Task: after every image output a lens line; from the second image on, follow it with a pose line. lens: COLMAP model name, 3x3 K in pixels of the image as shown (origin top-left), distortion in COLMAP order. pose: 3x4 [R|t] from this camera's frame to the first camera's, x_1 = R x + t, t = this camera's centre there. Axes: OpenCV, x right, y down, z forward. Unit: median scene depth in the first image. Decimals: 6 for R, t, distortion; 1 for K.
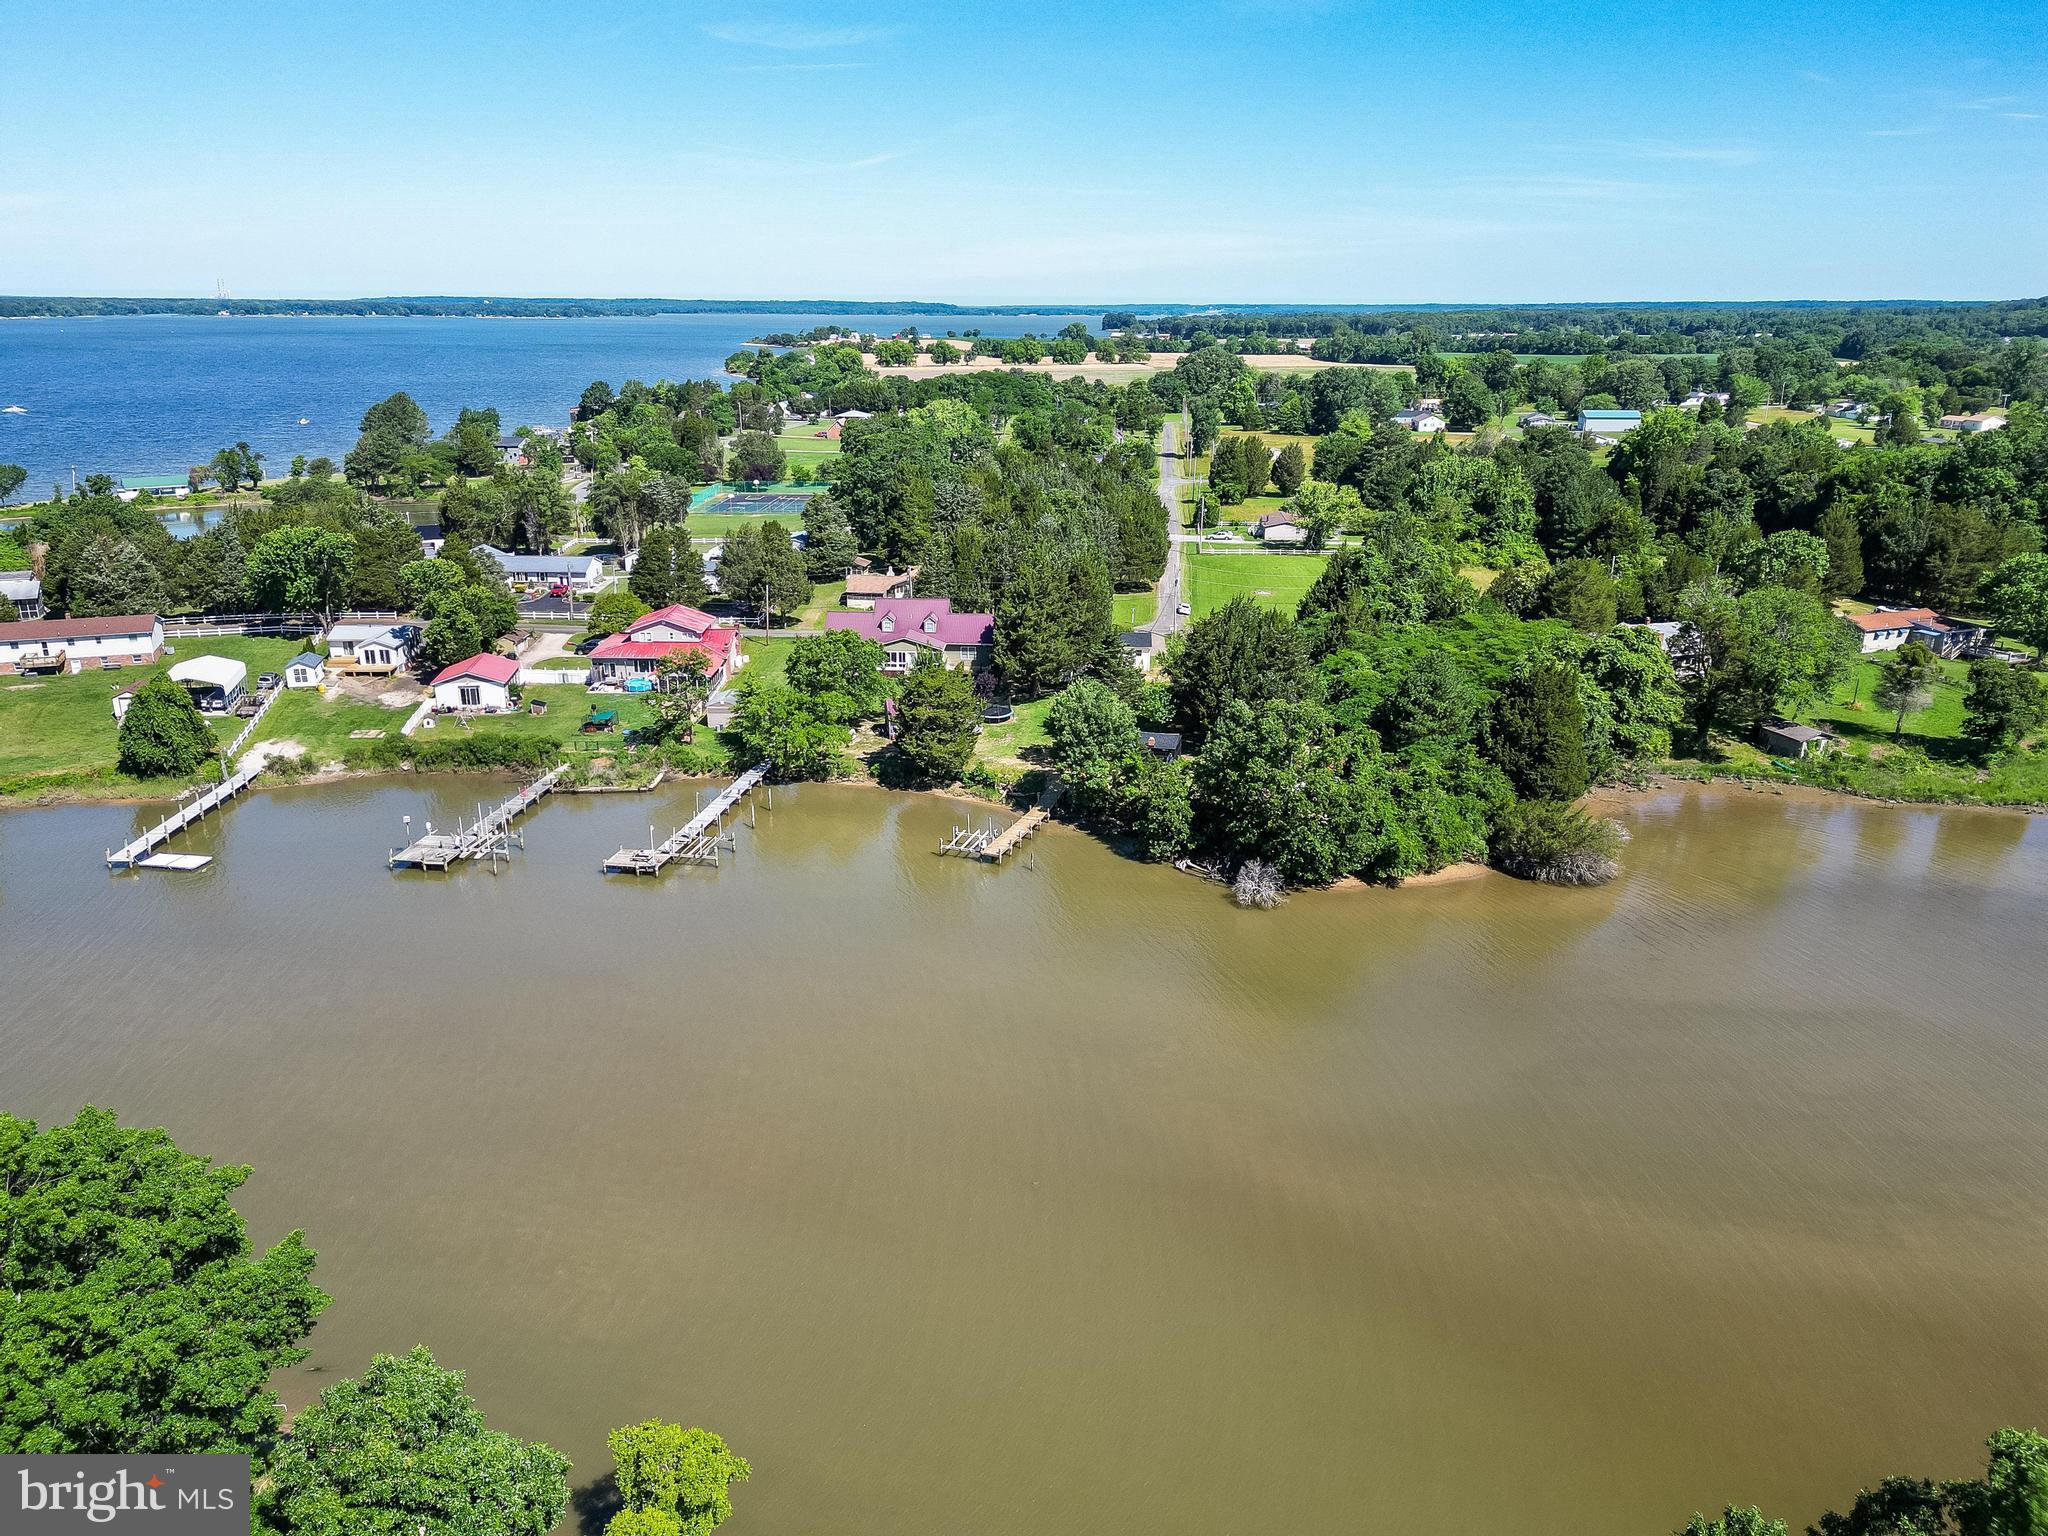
lens RADIAL K [[1383.5, 0, 1024.0], [0, 1383.5, 768.0], [0, 0, 1]] dist [0.098351, -0.113037]
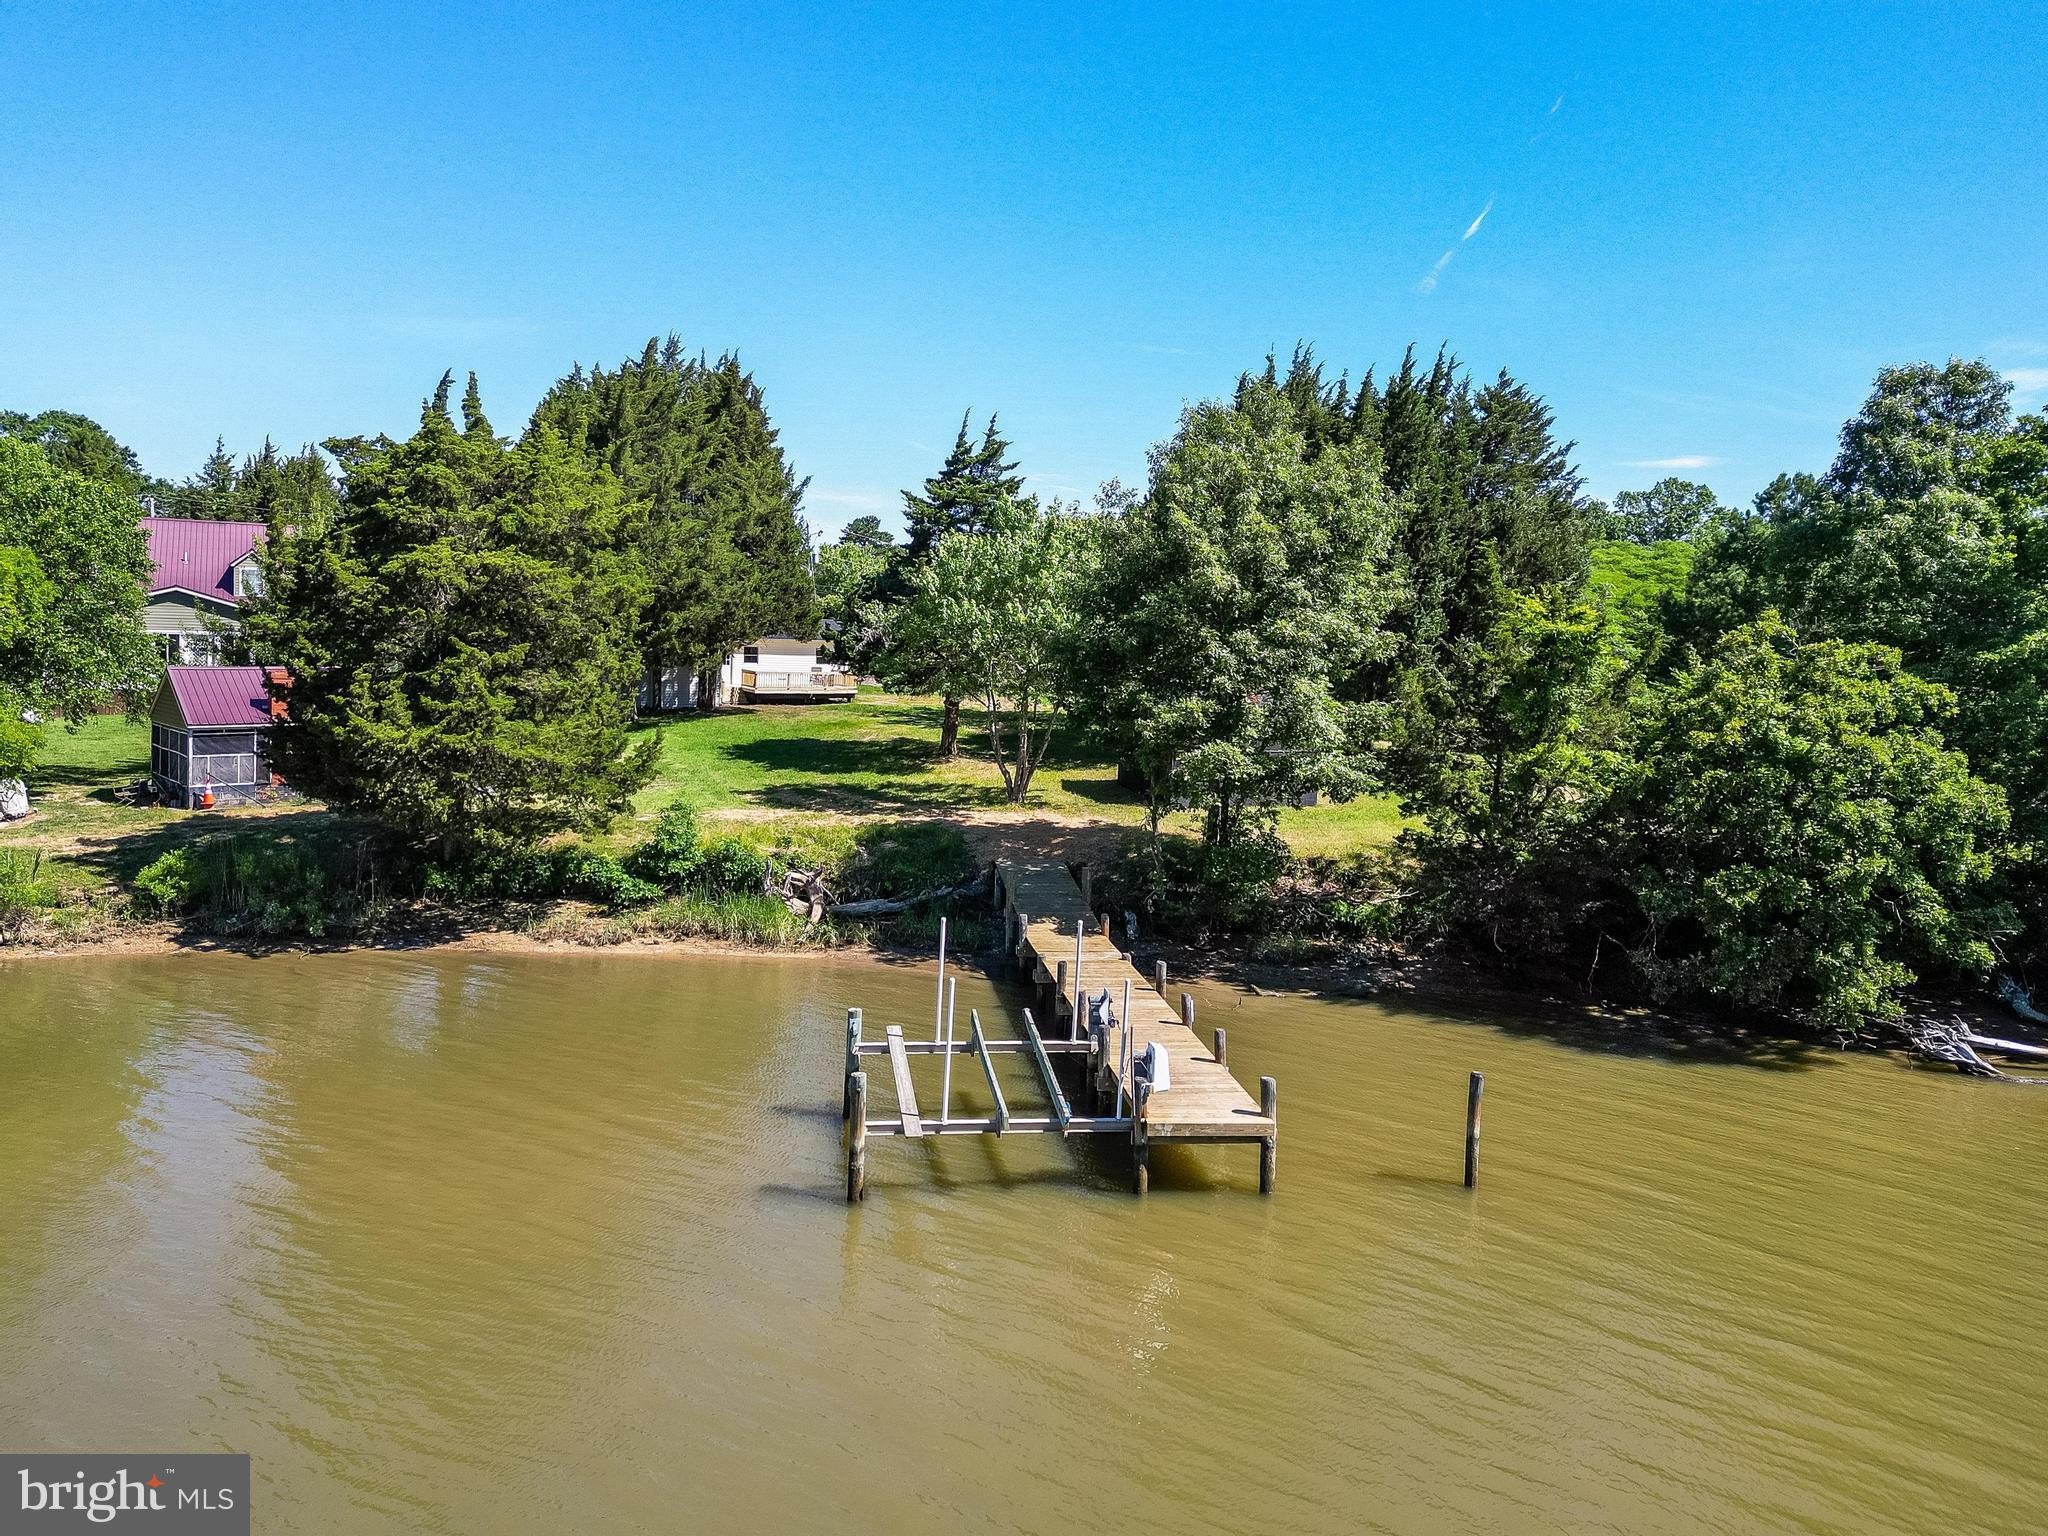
lens RADIAL K [[1383.5, 0, 1024.0], [0, 1383.5, 768.0], [0, 0, 1]] dist [0.098351, -0.113037]
pose [[0.852336, -0.024436, 0.522423, -0.110057], [0.135220, 0.975240, -0.174996, 0.042102], [-0.505211, 0.219797, 0.834536, 0.761563]]
